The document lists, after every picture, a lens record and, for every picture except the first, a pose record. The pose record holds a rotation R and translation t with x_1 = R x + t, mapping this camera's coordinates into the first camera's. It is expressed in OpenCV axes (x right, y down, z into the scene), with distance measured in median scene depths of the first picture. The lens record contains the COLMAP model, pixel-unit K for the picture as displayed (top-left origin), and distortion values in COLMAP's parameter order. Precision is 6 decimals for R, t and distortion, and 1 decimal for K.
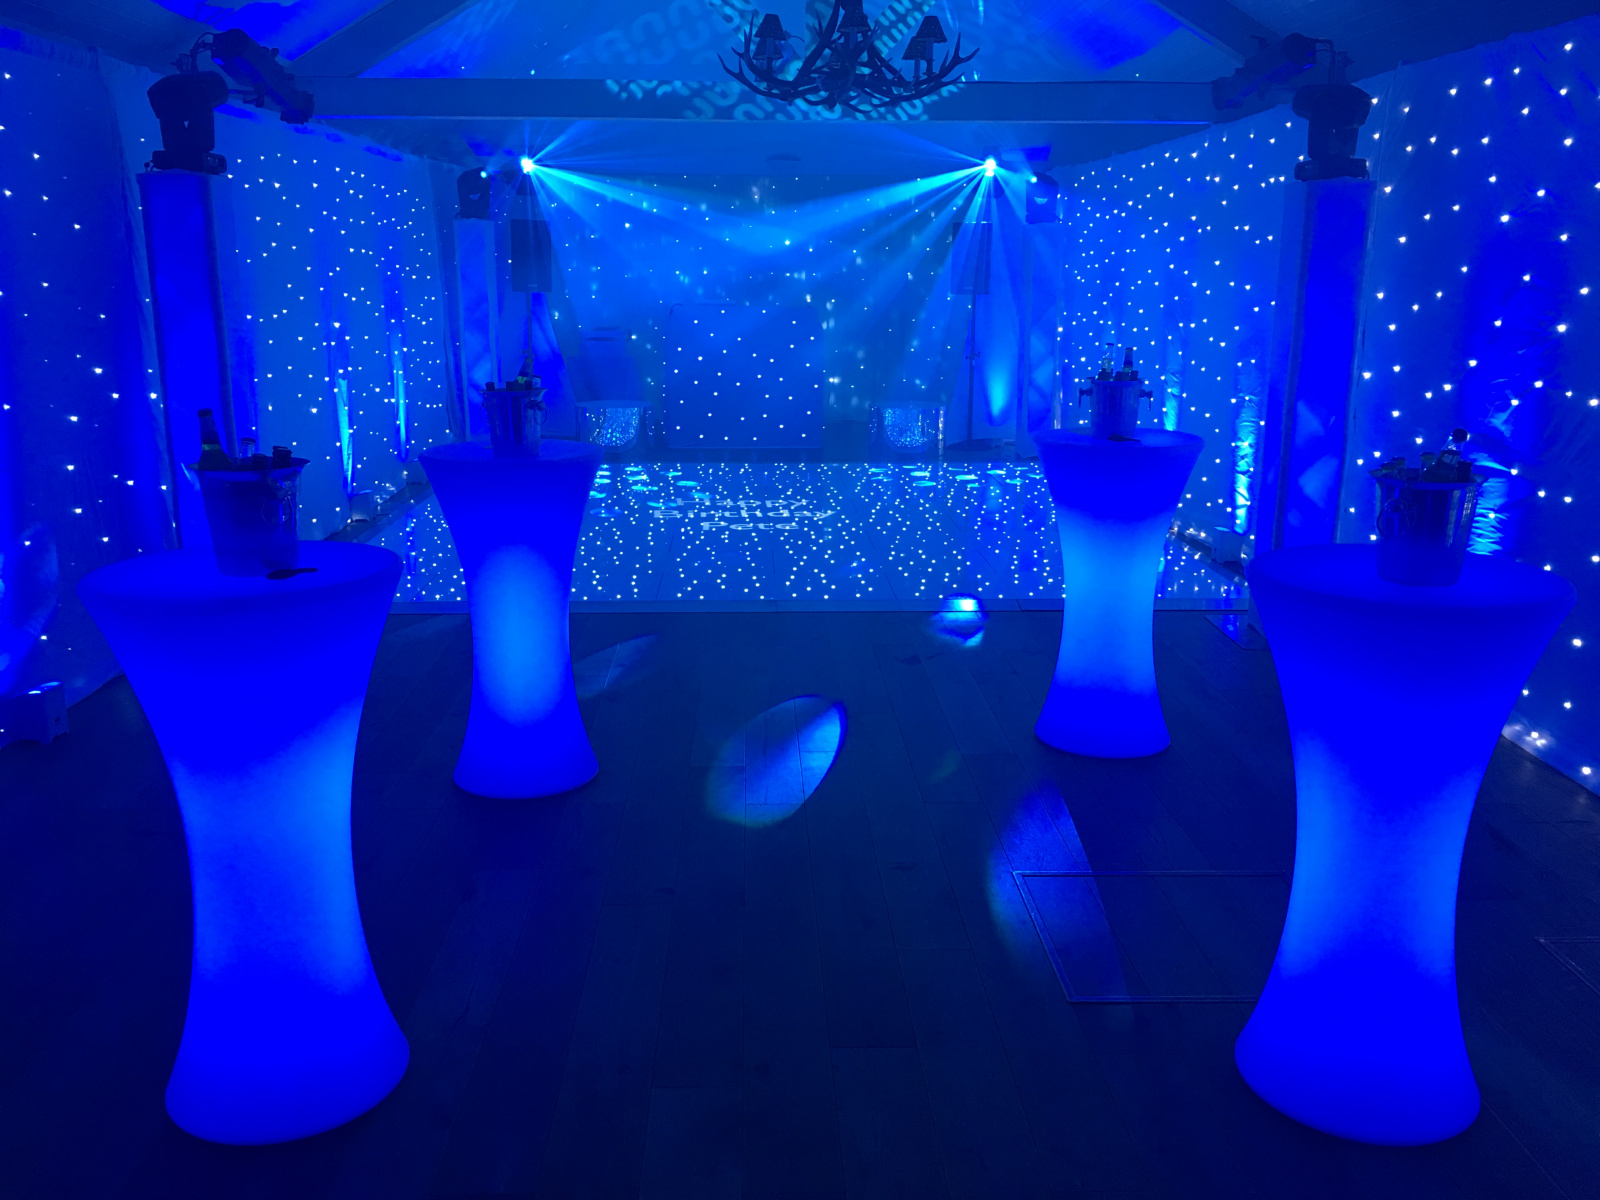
lens RADIAL K [[1359.4, 0, 800.0], [0, 1359.4, 600.0], [0, 0, 1]] dist [0.042372, 0.000575]
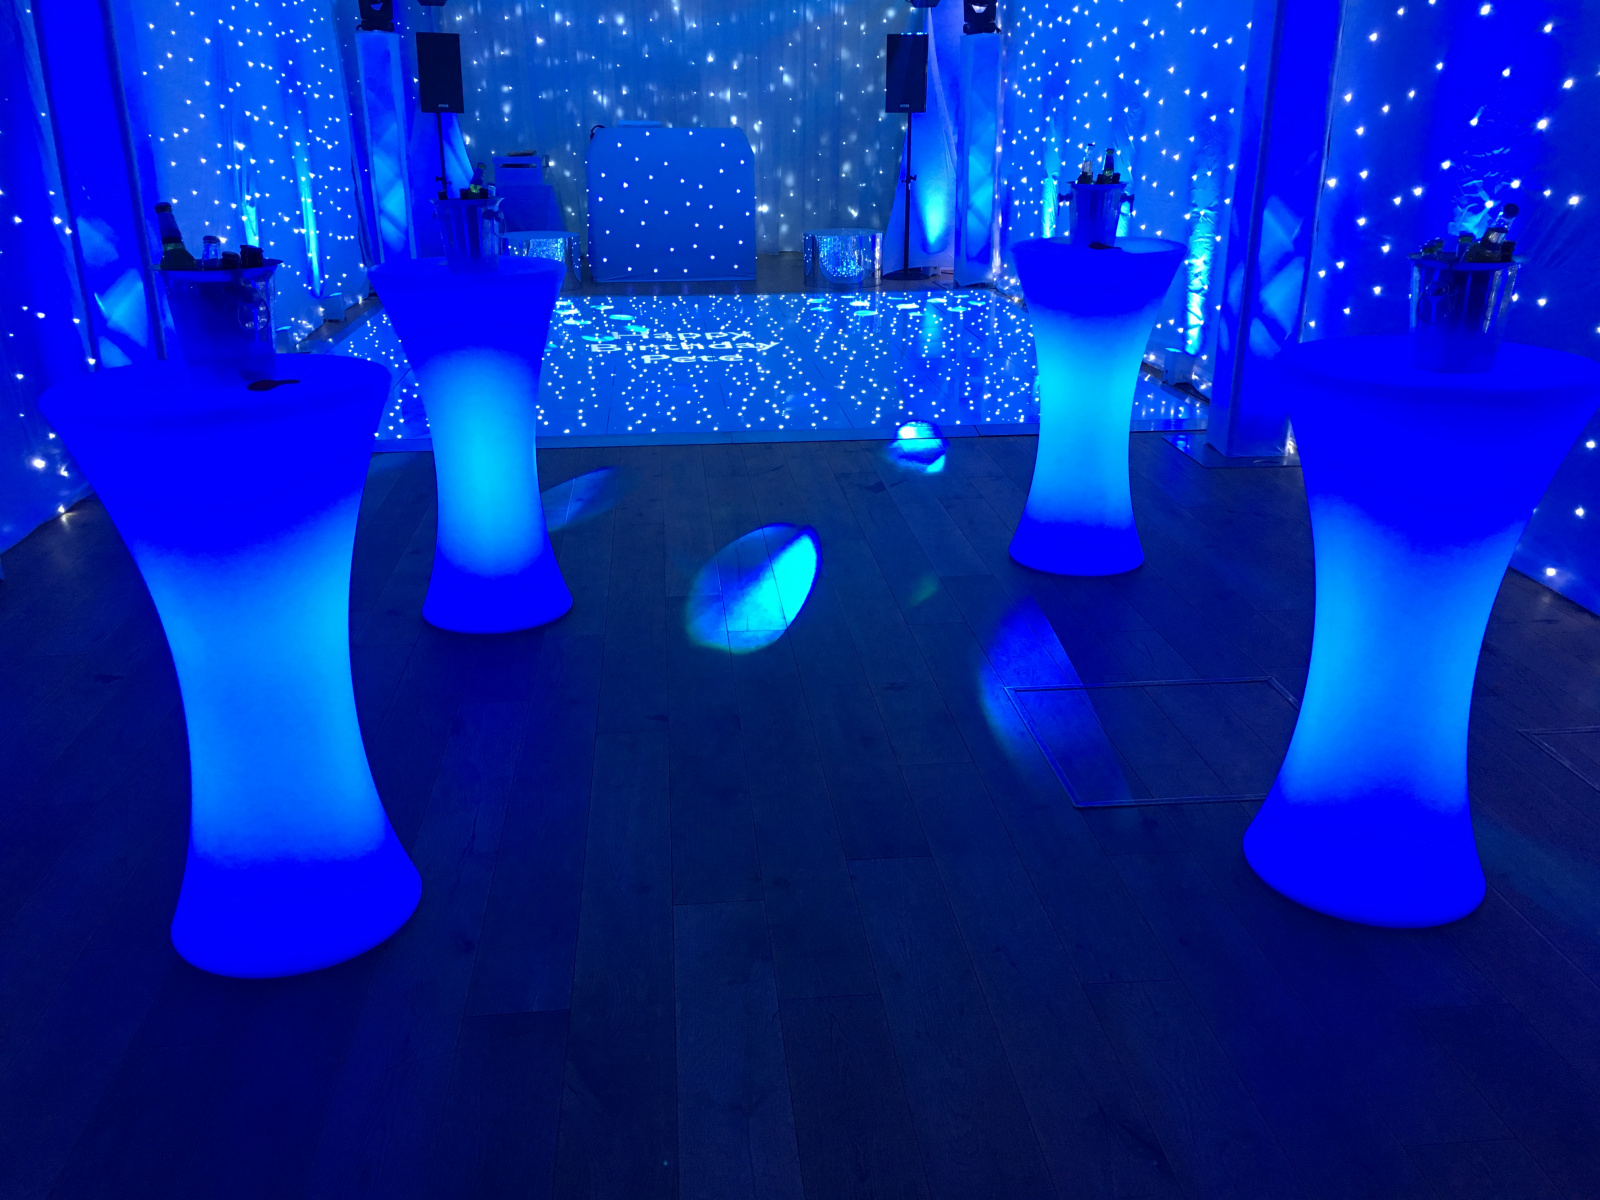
lens RADIAL K [[1356.3, 0, 800.0], [0, 1356.3, 600.0], [0, 0, 1]] dist [0.086273, -0.124219]
pose [[0.997873, -0.029168, 0.058290, -0.022210], [0.022413, 0.993301, 0.113360, 0.008615], [-0.061206, -0.111812, 0.991843, 0.012003]]
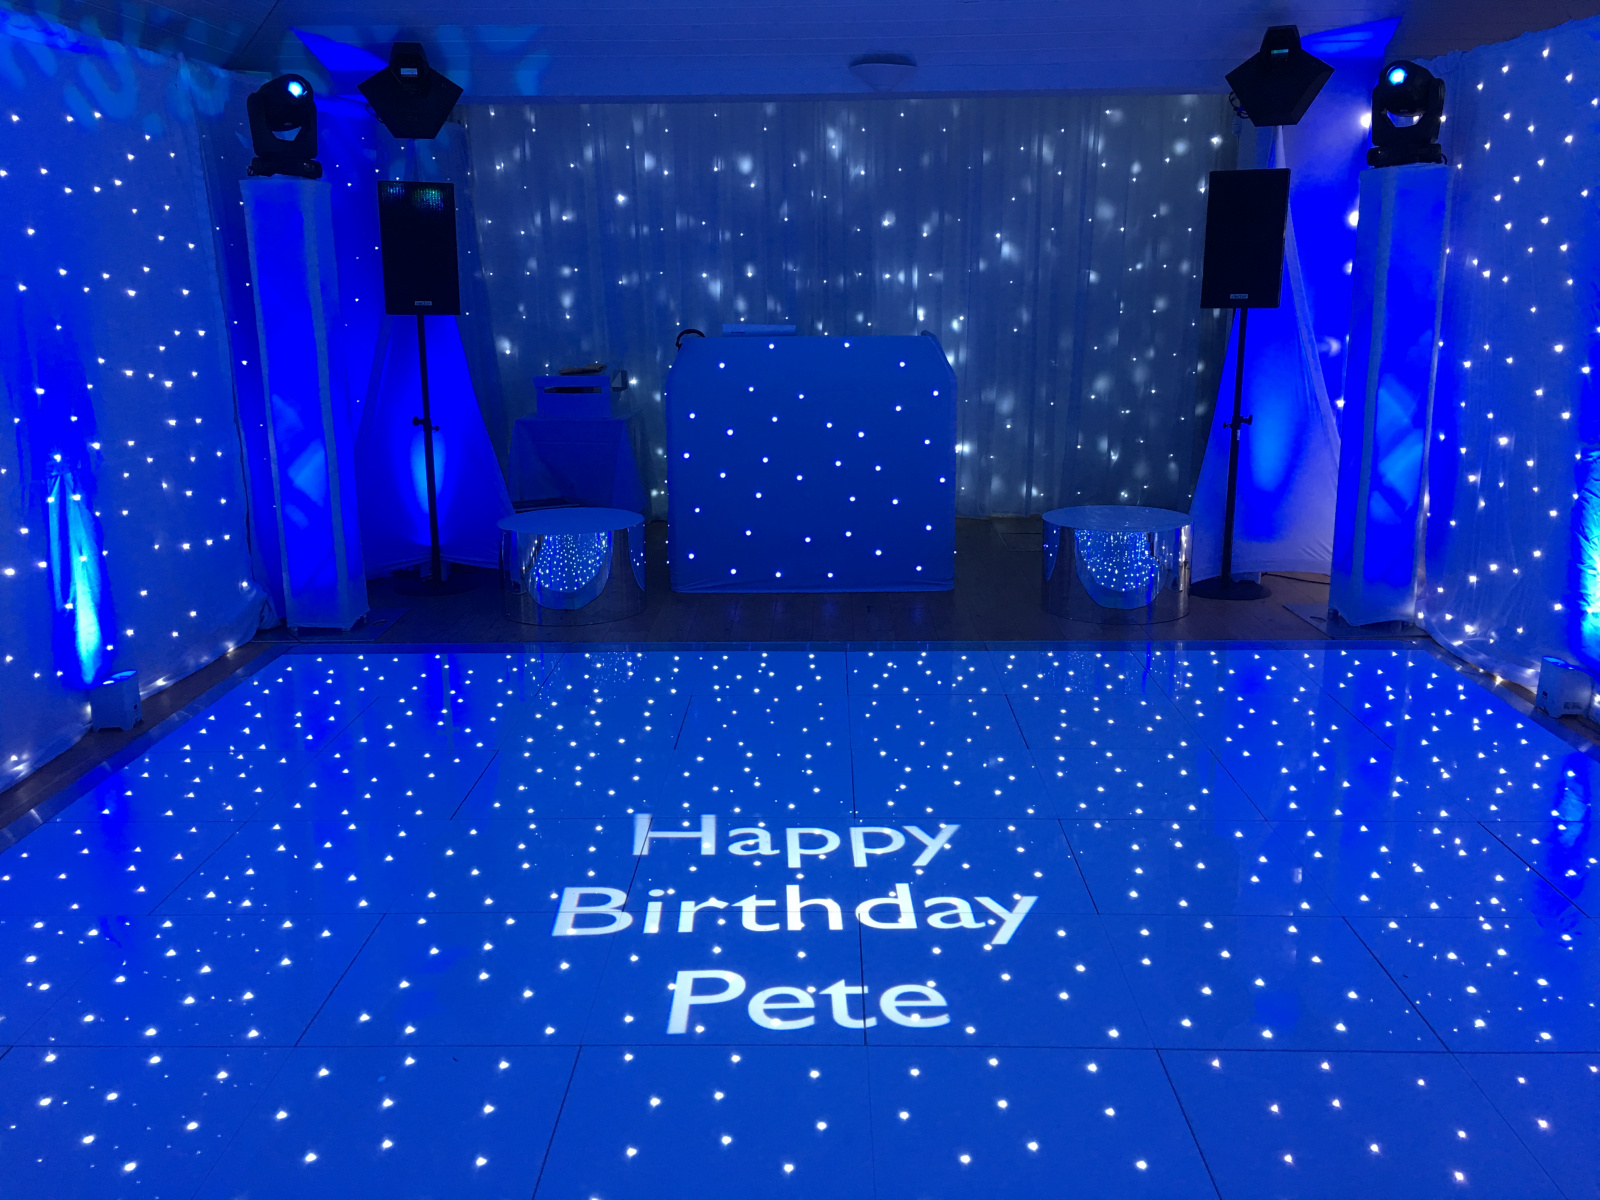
lens RADIAL K [[1356.3, 0, 800.0], [0, 1356.3, 600.0], [0, 0, 1]] dist [0.086273, -0.124219]
pose [[0.998199, 0.000371, -0.059984, -0.017941], [-0.000323, 1.000000, 0.000807, -0.158317], [0.059984, -0.000786, 0.998199, 0.653325]]
